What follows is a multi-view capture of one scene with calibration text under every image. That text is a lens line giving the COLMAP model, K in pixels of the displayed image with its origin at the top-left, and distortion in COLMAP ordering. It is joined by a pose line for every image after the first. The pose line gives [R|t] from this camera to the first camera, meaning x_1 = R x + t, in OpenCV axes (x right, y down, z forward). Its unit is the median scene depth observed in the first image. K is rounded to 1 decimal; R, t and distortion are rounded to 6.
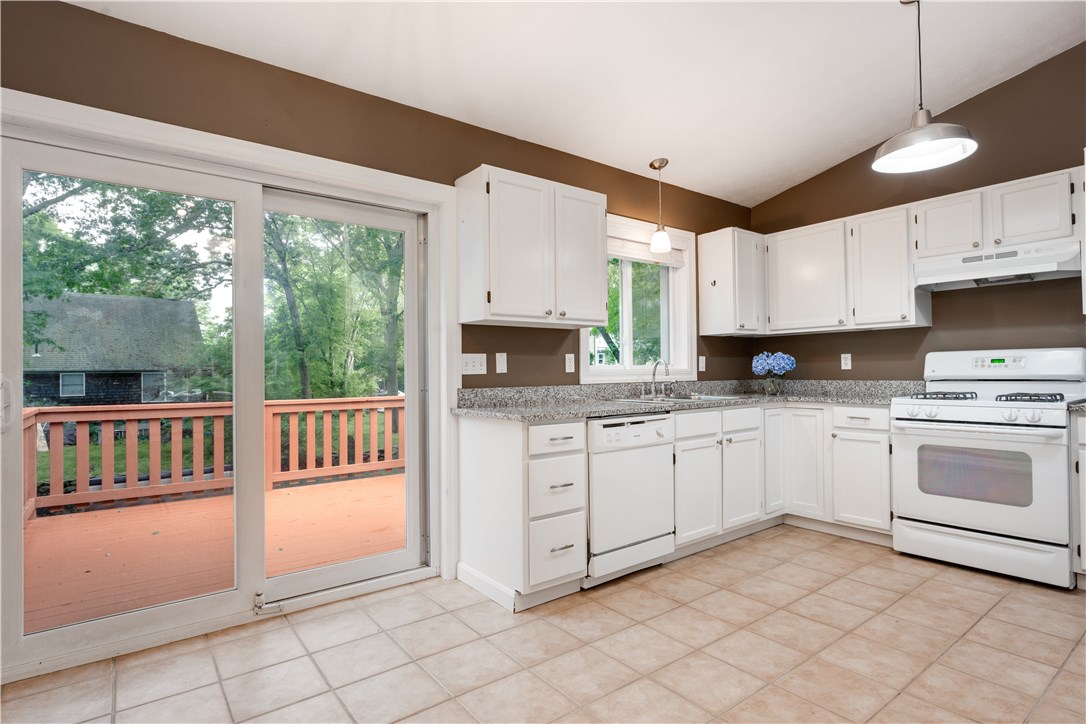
lens RADIAL K [[548.7, 0, 540.7], [0, 548.7, 366.4], [0, 0, 1]] dist [-0.002207, -0.000093]
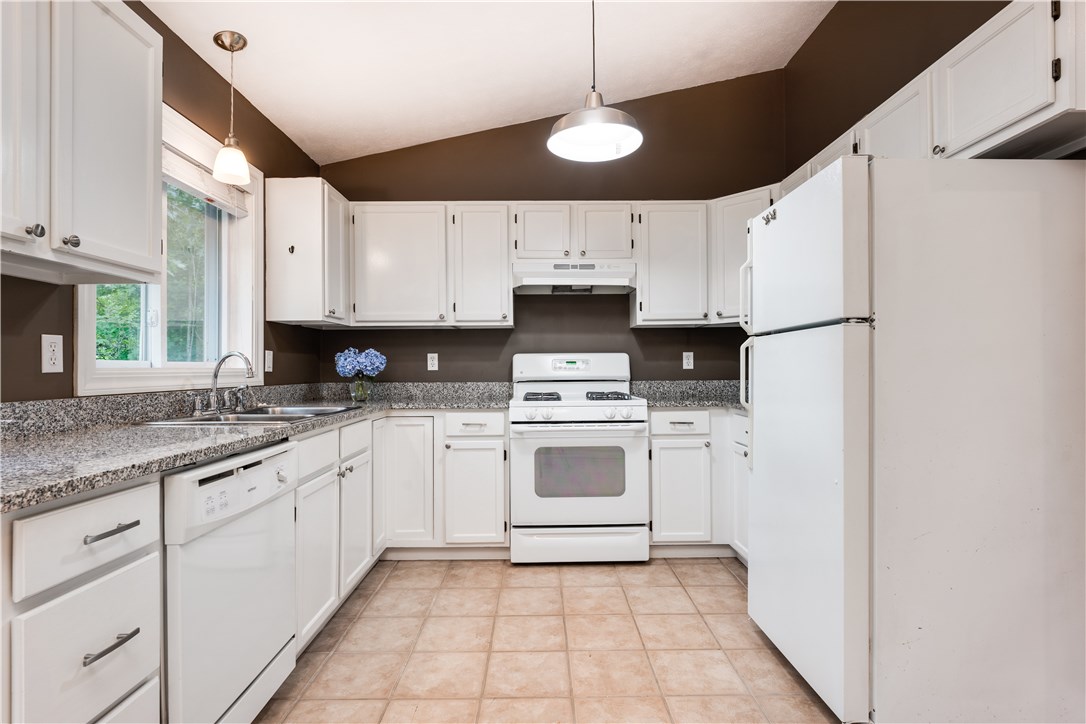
lens RADIAL K [[548.7, 0, 540.7], [0, 548.7, 366.4], [0, 0, 1]] dist [-0.002207, -0.000093]
pose [[0.598691, 0.011751, 0.800894, -0.079376], [-0.008811, 0.999929, -0.008084, 0.005803], [-0.800932, -0.002217, 0.598751, 0.388870]]
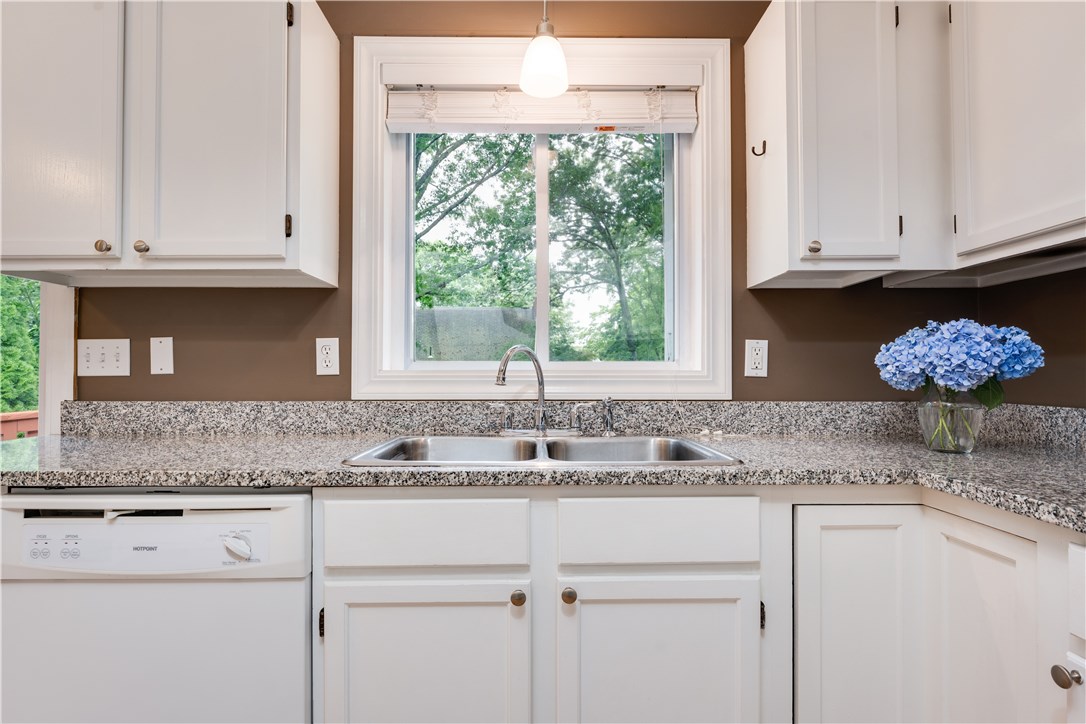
lens RADIAL K [[565.3, 0, 543.0], [0, 565.3, 362.0], [0, 0, 1]] dist [-0.002284, -0.000053]
pose [[0.804815, -0.001476, -0.593524, 0.540457], [-0.004217, 0.999957, -0.008205, 0.002696], [0.593511, 0.009106, 0.804774, 0.745783]]
